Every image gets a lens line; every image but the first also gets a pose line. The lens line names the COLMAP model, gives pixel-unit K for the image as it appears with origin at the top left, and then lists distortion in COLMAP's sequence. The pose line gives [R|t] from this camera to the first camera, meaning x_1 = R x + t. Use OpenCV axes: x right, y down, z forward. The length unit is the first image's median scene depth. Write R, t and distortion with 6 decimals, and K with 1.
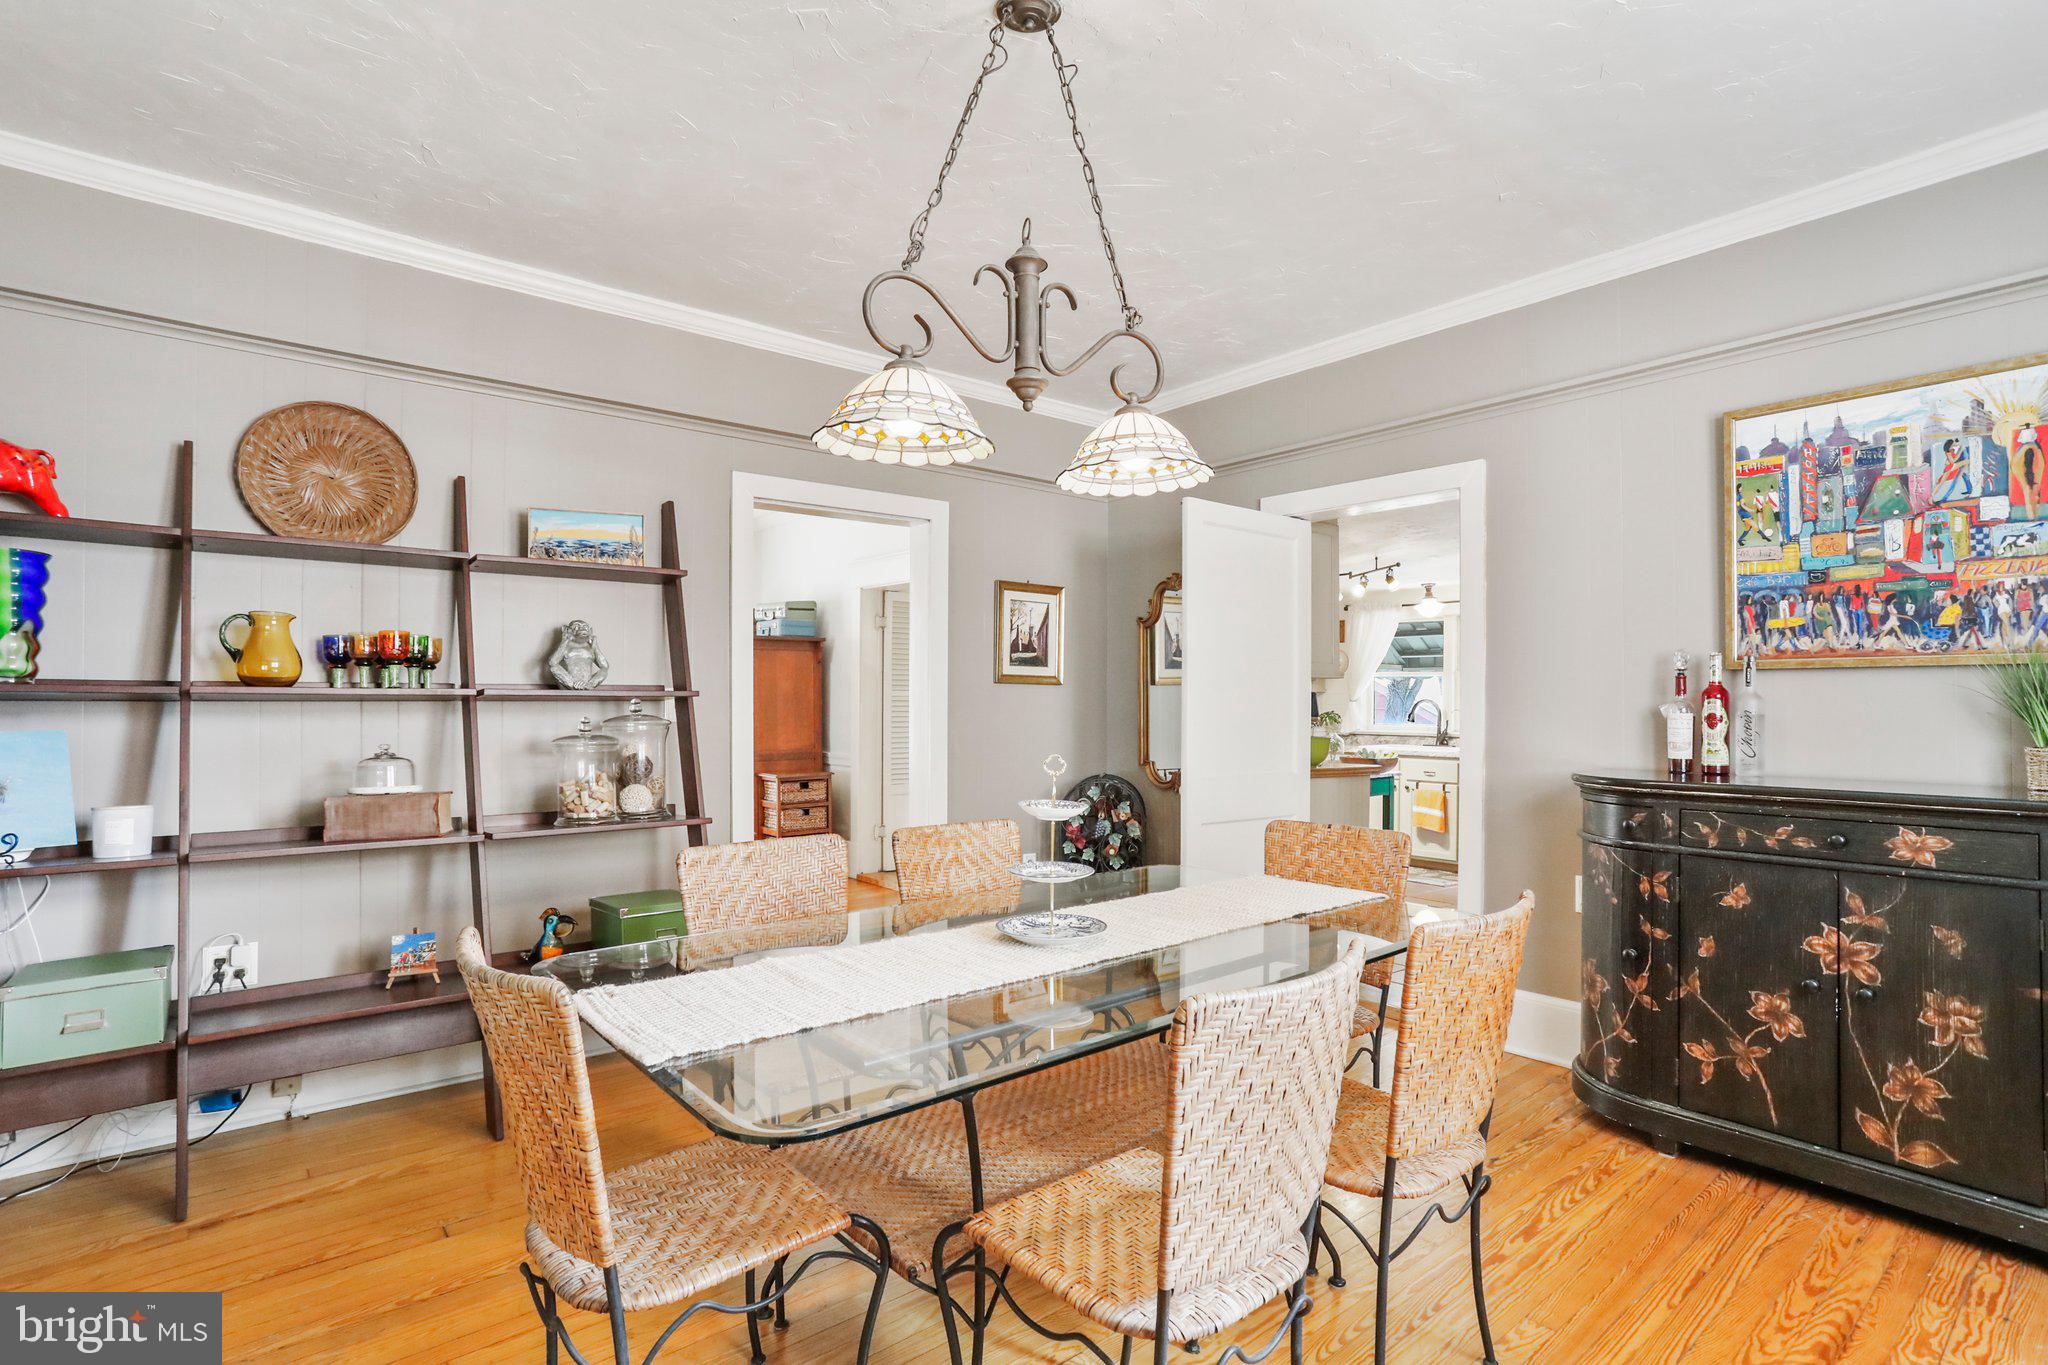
lens RADIAL K [[1001.5, 0, 1030.4], [0, 1001.5, 694.7], [0, 0, 1]] dist [-0.029279, 0.011108]
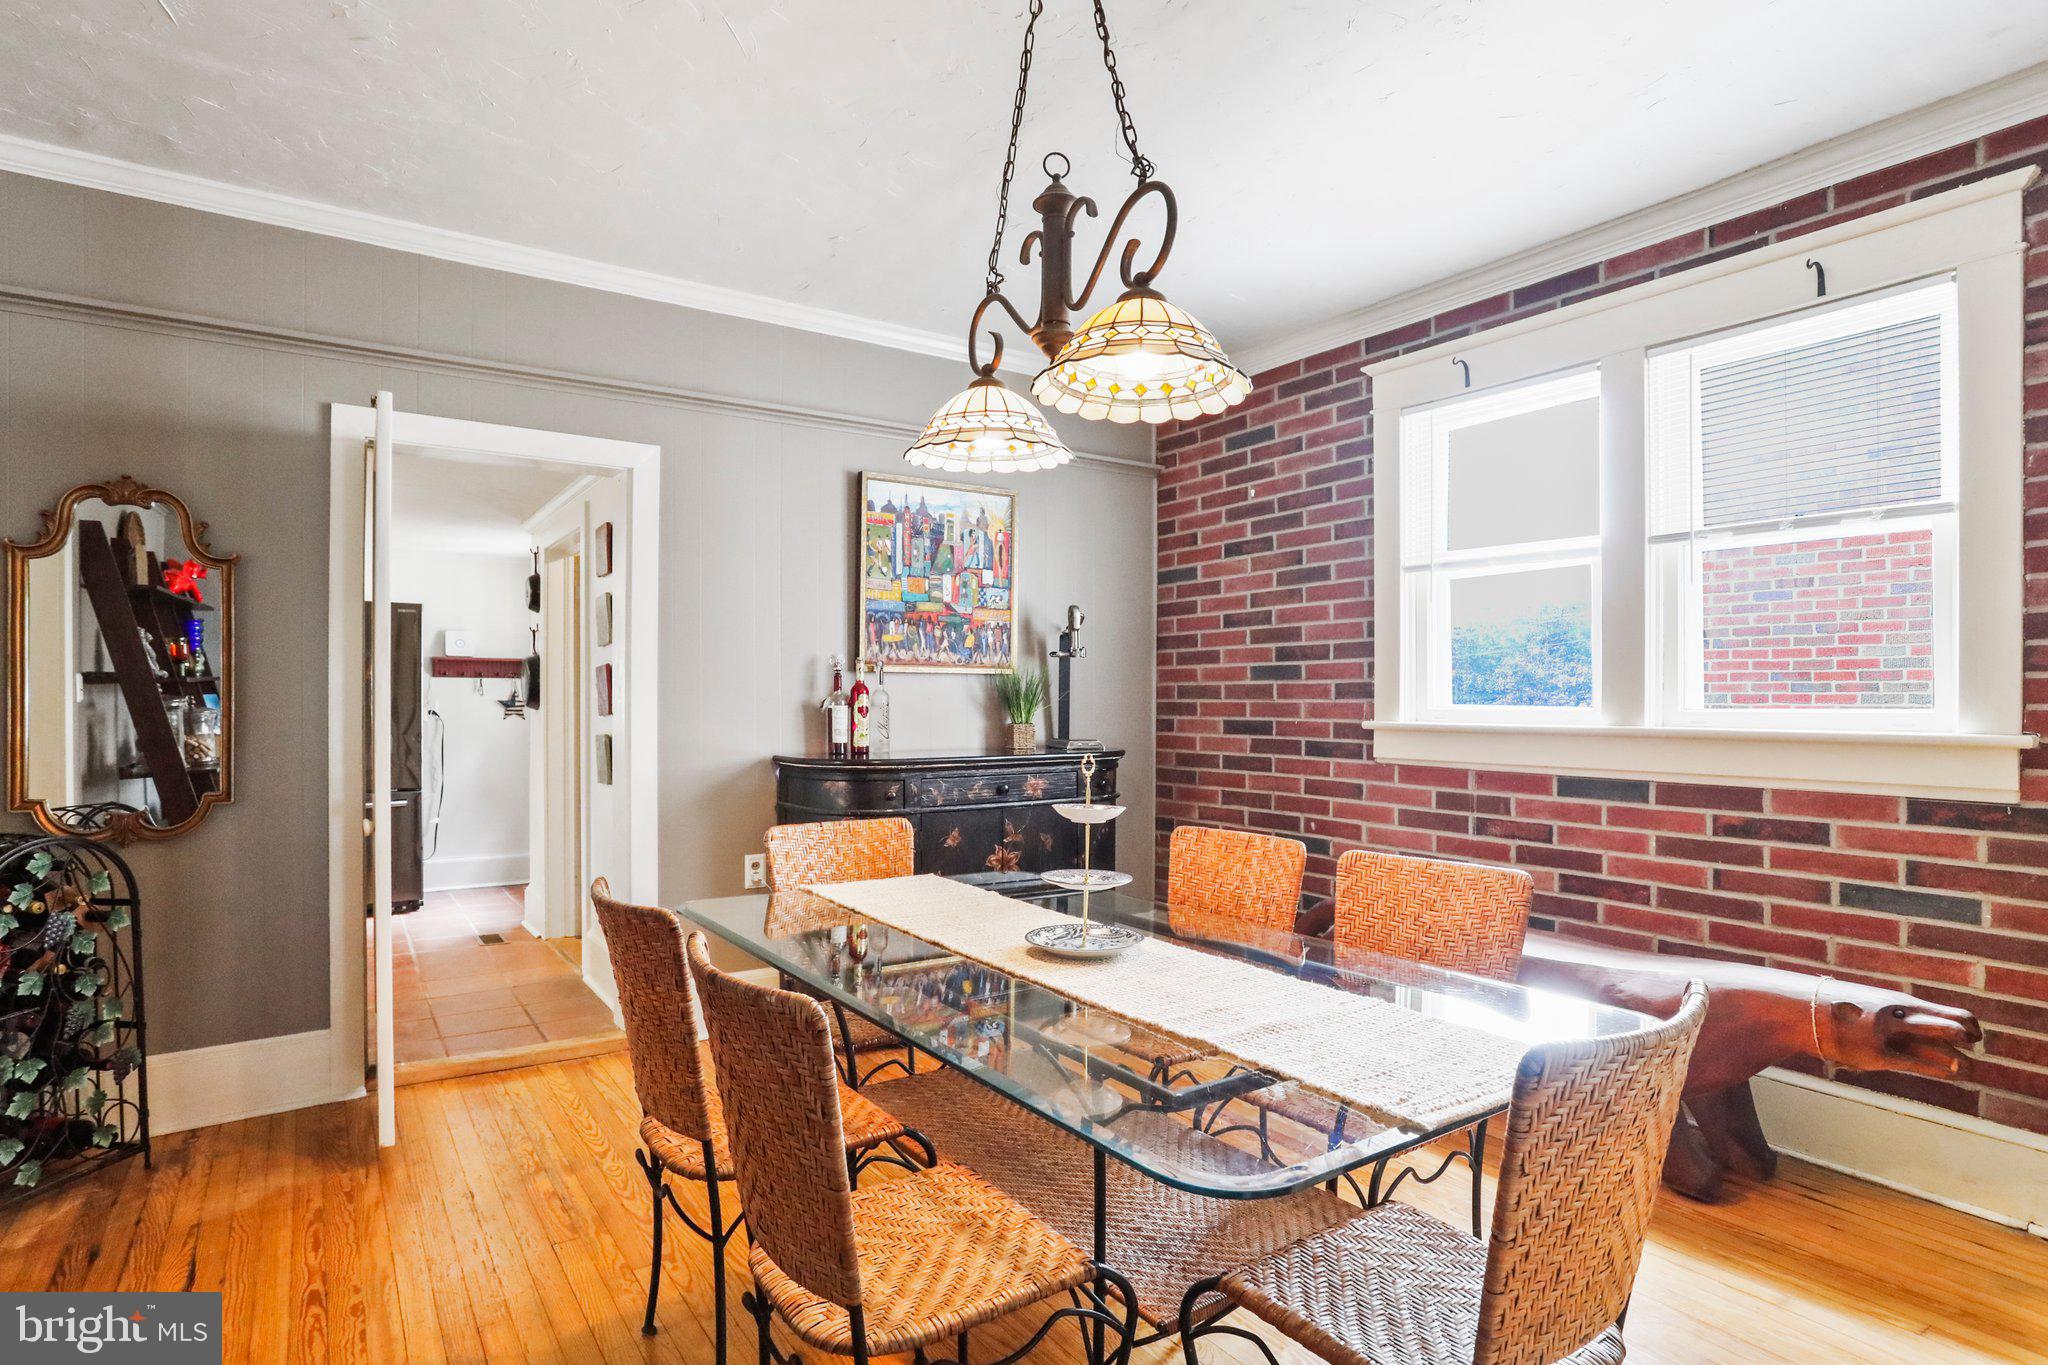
lens RADIAL K [[1058.3, 0, 1026.0], [0, 1058.3, 693.5], [0, 0, 1]] dist [-0.027172, 0.001807]
pose [[0.096114, 0.000873, 0.995370, -0.693747], [-0.009619, 0.999954, 0.000052, 0.001413], [-0.995324, -0.009579, 0.096118, 0.709311]]
